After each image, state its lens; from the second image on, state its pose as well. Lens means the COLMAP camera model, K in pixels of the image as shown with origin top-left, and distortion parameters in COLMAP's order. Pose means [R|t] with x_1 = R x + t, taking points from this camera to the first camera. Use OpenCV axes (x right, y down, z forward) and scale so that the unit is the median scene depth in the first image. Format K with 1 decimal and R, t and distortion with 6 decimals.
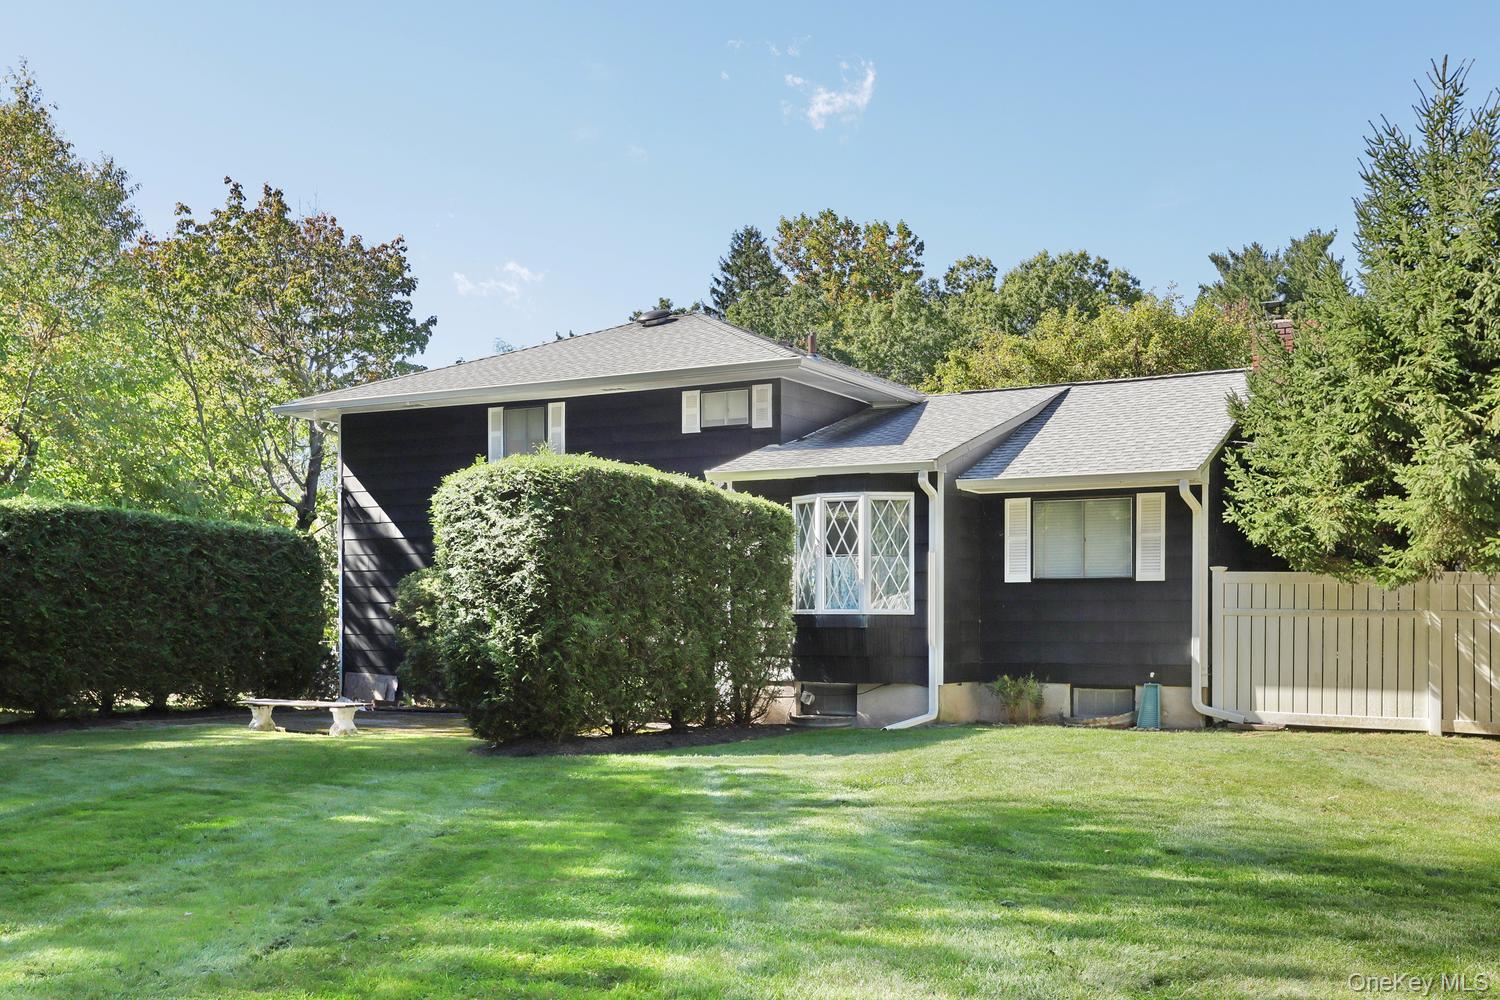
lens RADIAL K [[1557.7, 0, 750.0], [0, 1557.7, 501.2], [0, 0, 1]] dist [0.009068, 0.000000]
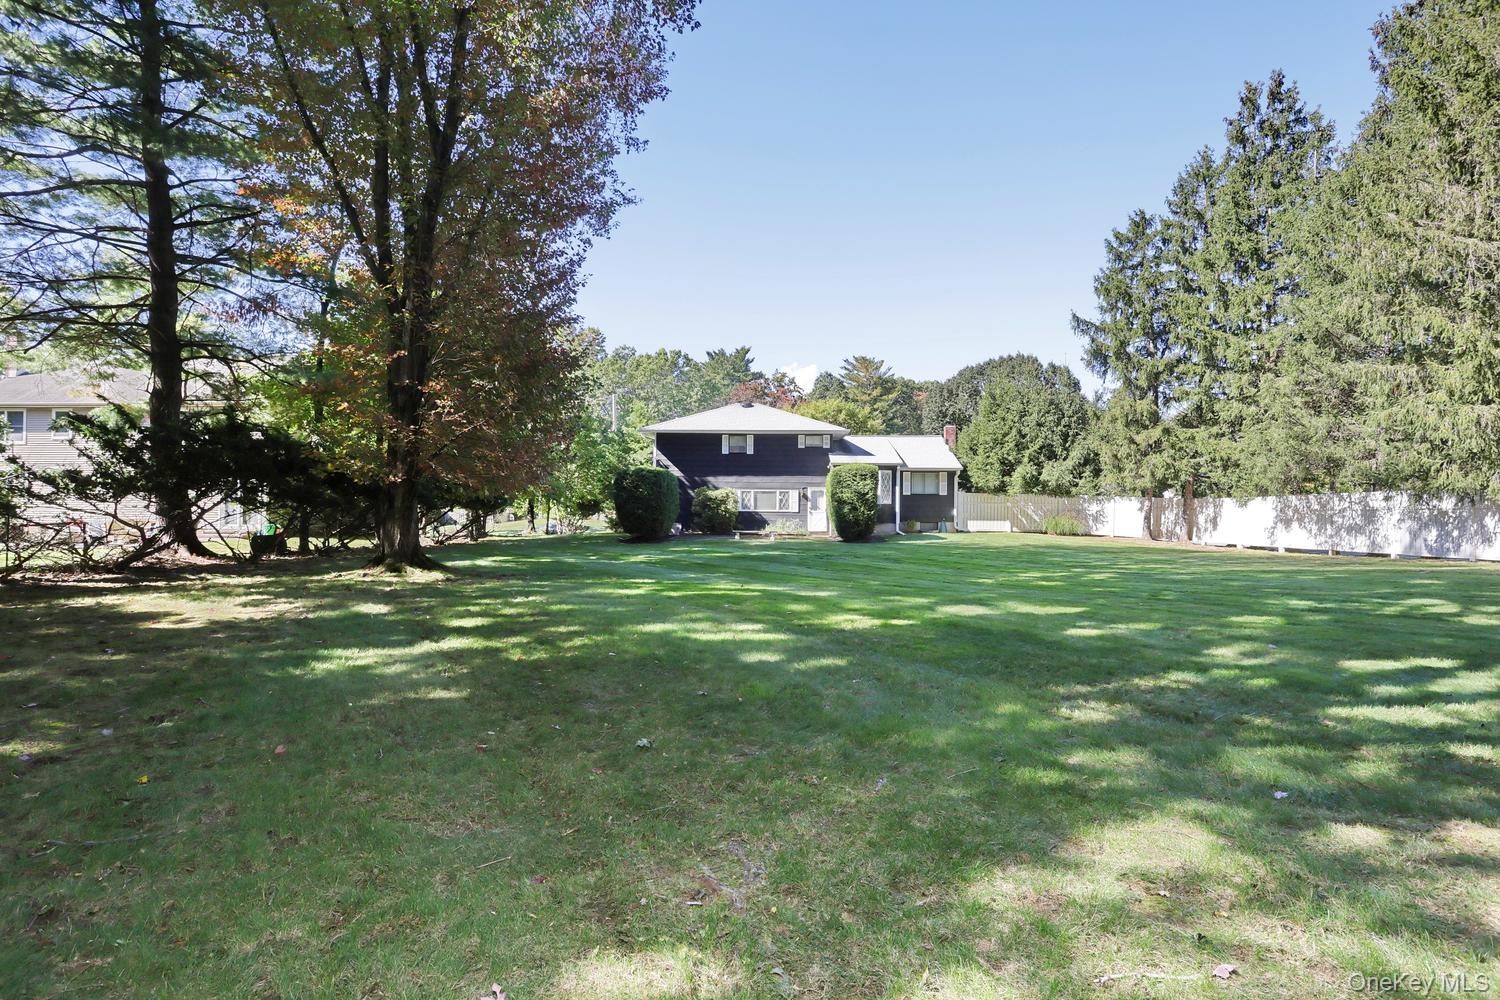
lens RADIAL K [[746.1, 0, 751.4], [0, 746.1, 501.1], [0, 0, 1]] dist [-0.000907, 0.000339]
pose [[0.889709, -0.002424, 0.456522, -1.007030], [-0.034888, 0.996701, 0.073284, -0.052537], [-0.455193, -0.081129, 0.886689, -0.424605]]
